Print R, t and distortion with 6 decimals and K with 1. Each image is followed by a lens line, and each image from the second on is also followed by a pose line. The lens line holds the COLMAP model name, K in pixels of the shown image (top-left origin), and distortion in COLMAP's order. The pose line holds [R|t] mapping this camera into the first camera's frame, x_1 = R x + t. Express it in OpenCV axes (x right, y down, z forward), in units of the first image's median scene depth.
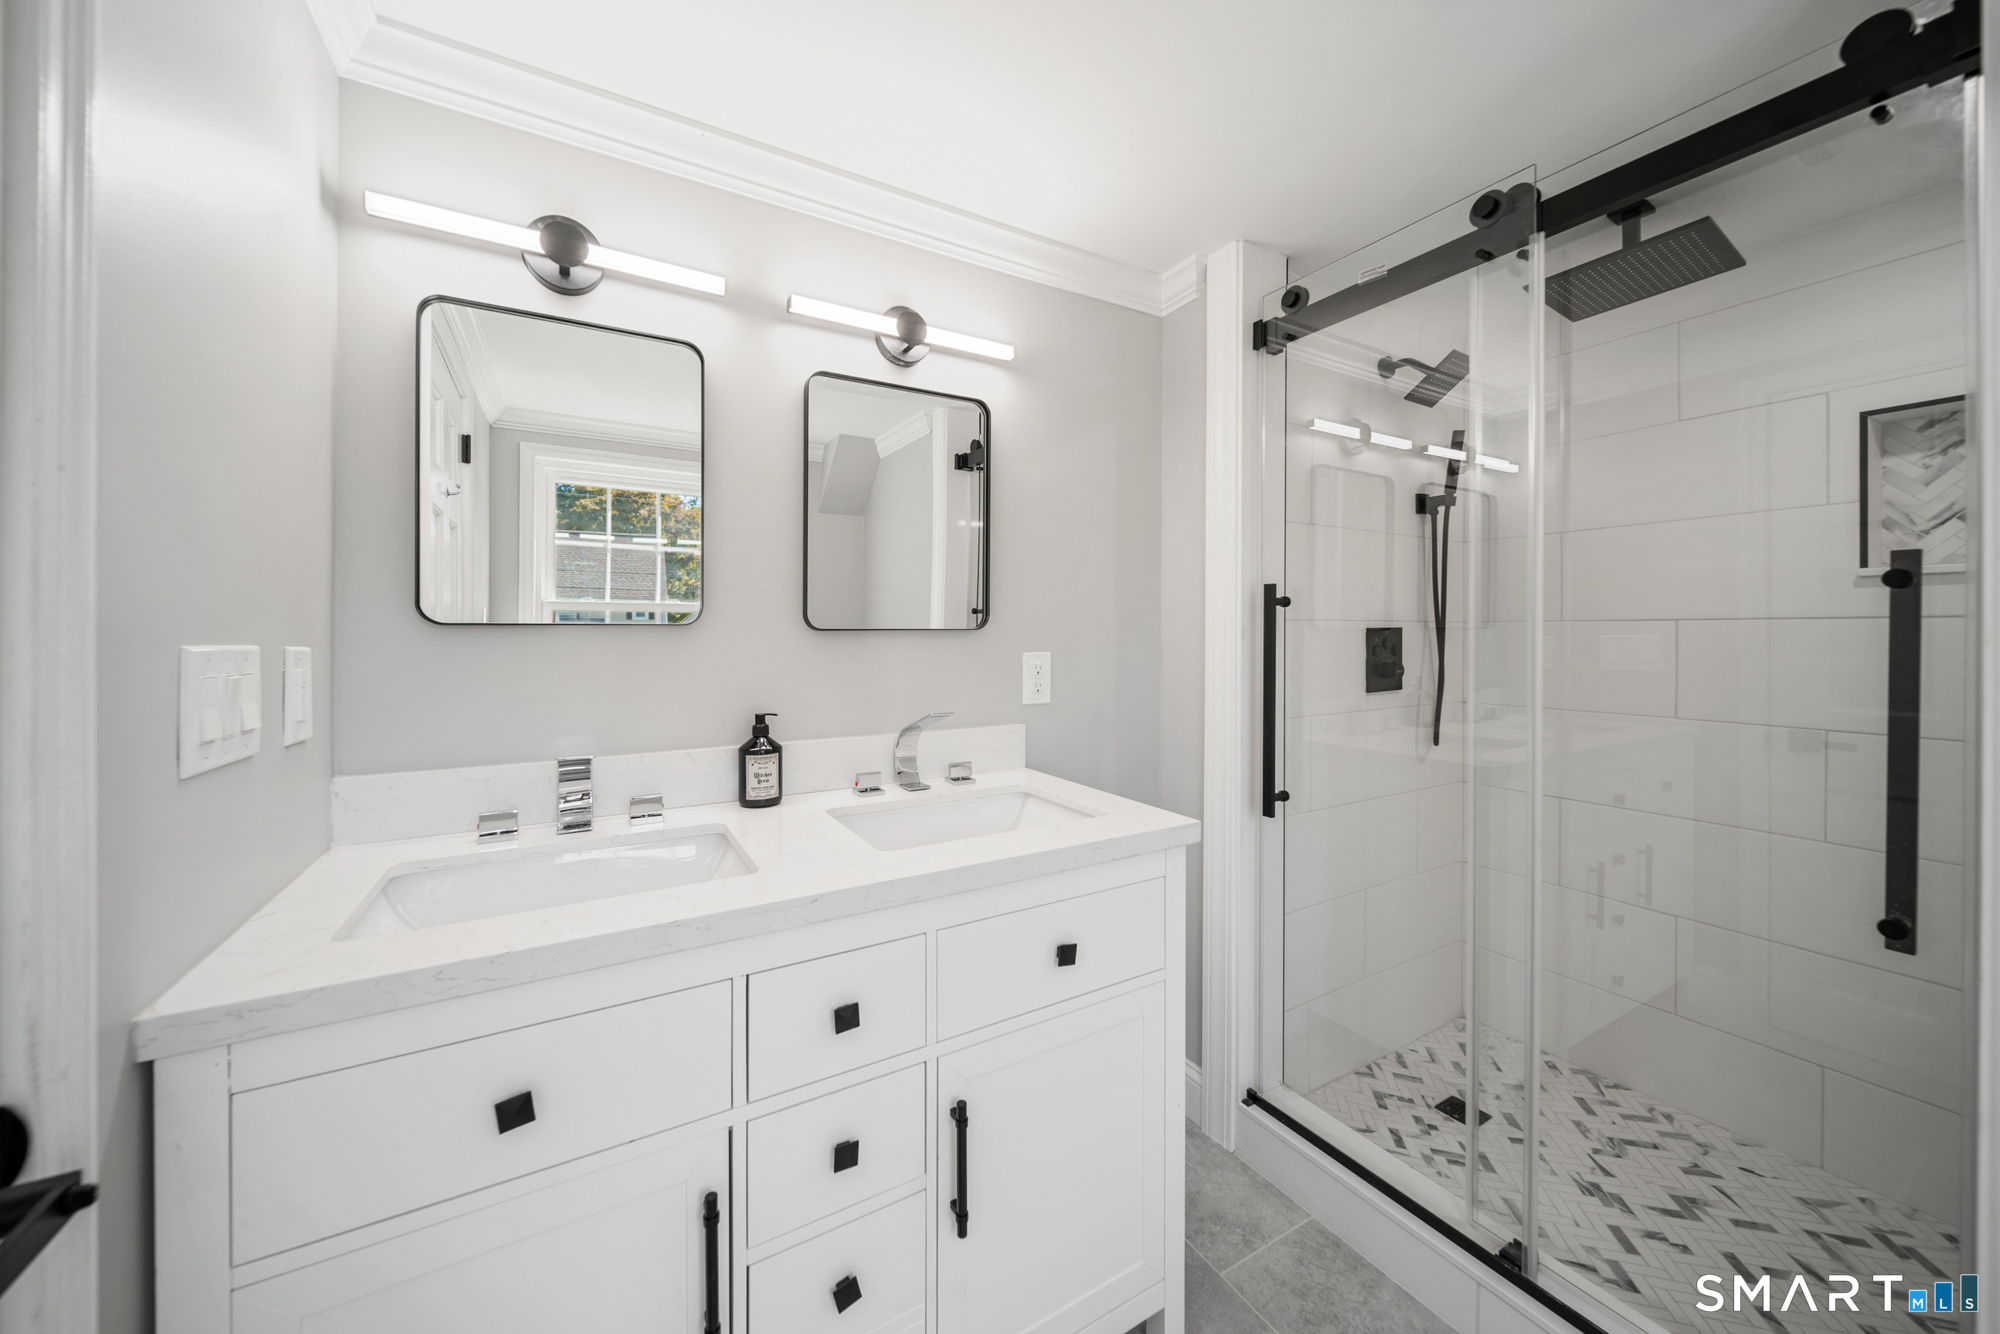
lens RADIAL K [[708.9, 0, 998.4], [0, 708.9, 638.6], [0, 0, 1]] dist [-0.001288, -0.003723]
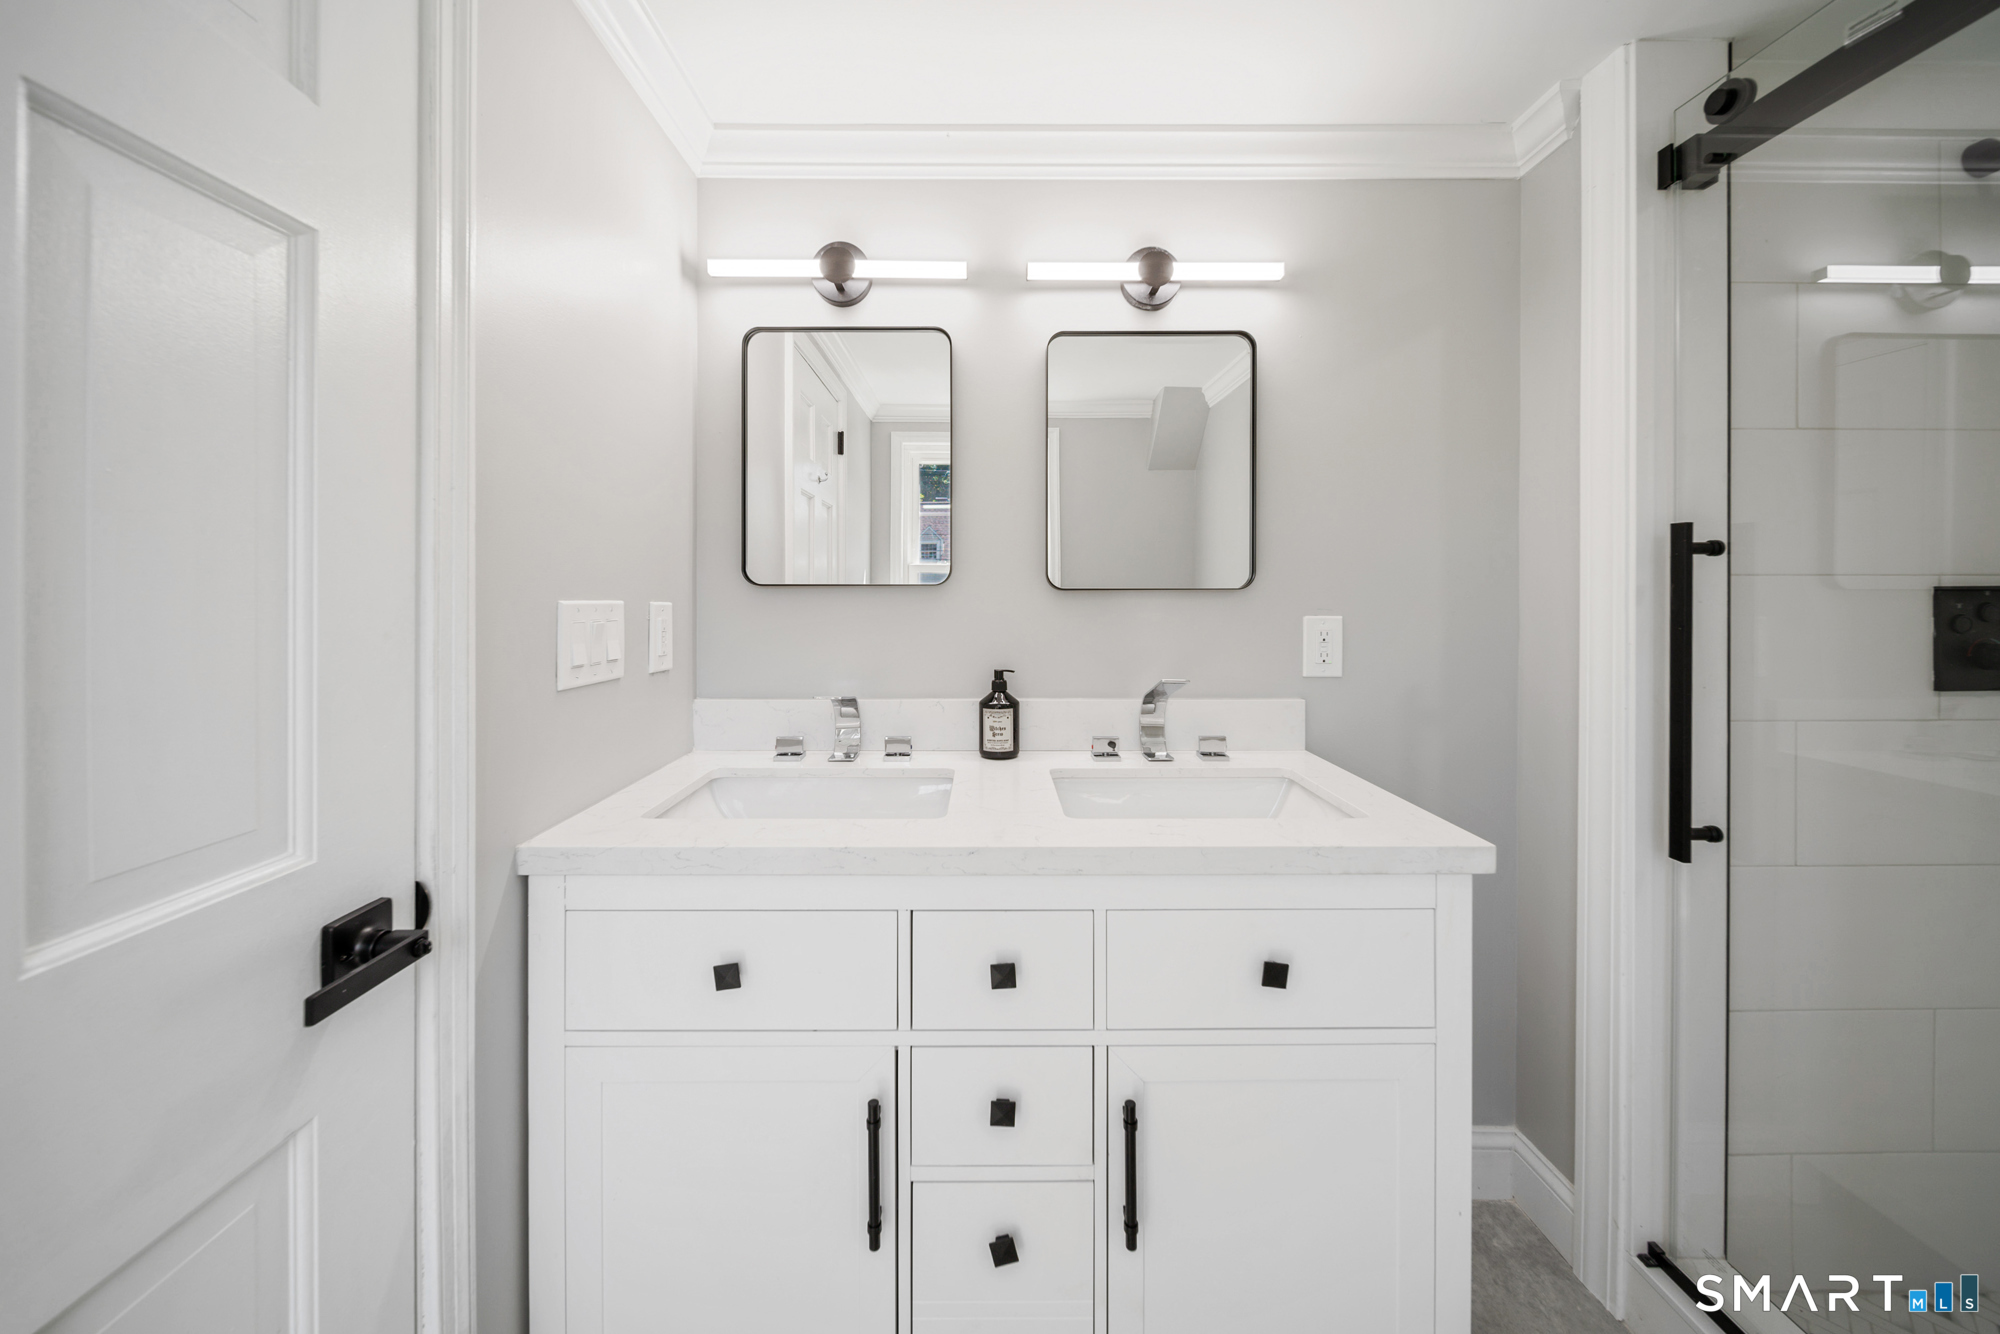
lens RADIAL K [[726.5, 0, 993.7], [0, 726.5, 596.3], [0, 0, 1]] dist [-0.006435, -0.000072]
pose [[0.863716, 0.004595, -0.503958, 0.193292], [-0.006098, 0.999981, -0.001335, -0.000721], [0.503942, 0.004226, 0.863727, 0.068518]]
